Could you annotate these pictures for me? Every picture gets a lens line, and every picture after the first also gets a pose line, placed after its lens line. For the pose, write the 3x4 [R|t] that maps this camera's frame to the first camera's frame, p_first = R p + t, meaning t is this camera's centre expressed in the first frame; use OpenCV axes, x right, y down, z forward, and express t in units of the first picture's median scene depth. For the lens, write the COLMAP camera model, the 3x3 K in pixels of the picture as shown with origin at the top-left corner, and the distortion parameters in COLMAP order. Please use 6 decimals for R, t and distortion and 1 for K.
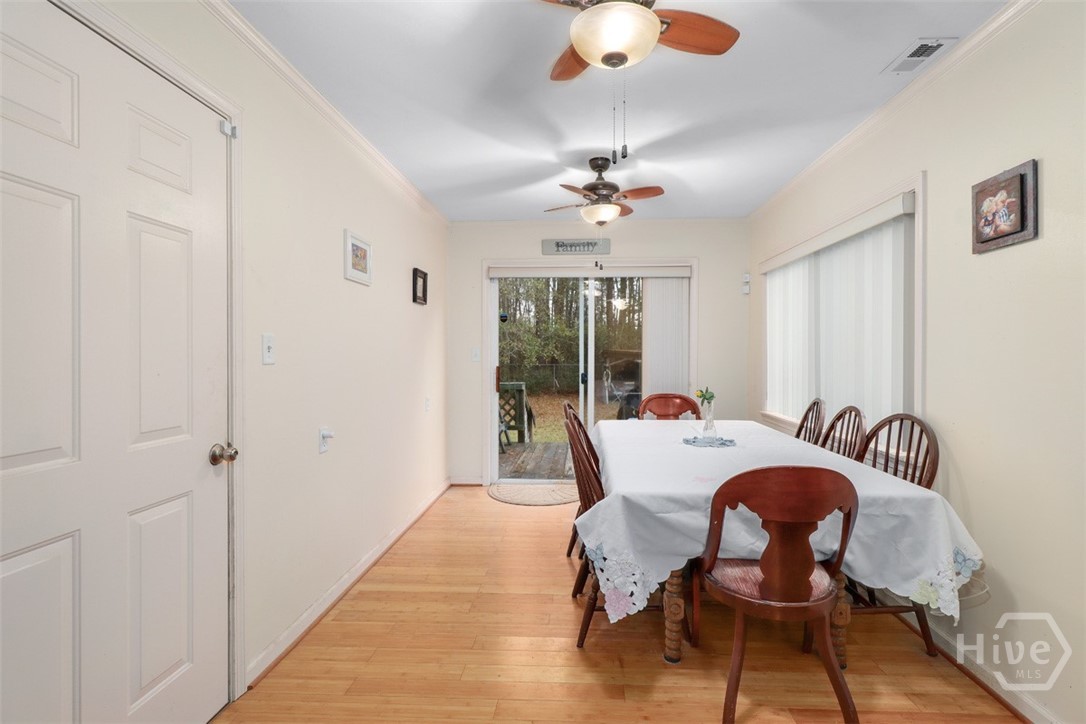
lens RADIAL K [[494.5, 0, 543.0], [0, 494.5, 362.0], [0, 0, 1]] dist [-0.000863, -0.000322]
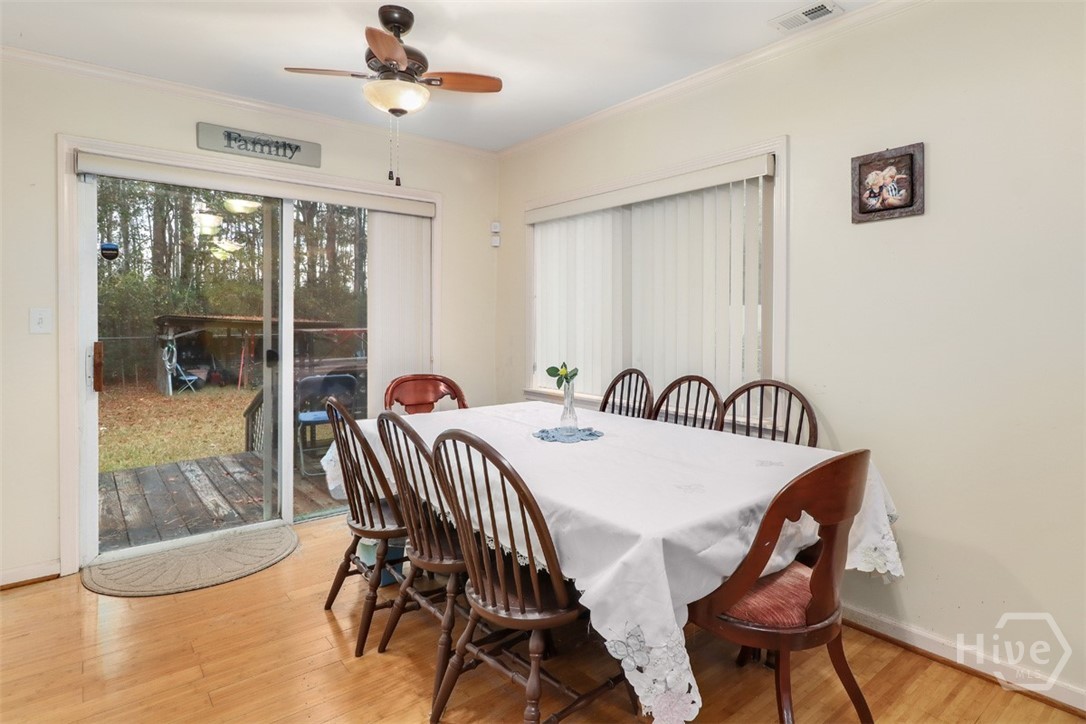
lens RADIAL K [[582.5, 0, 543.6], [0, 582.5, 334.3], [0, 0, 1]] dist [0.001217, -0.000390]
pose [[0.719922, -0.012982, 0.693933, -0.386742], [0.010218, 0.999915, 0.008105, 0.000379], [-0.693980, 0.001256, 0.719994, 0.473368]]
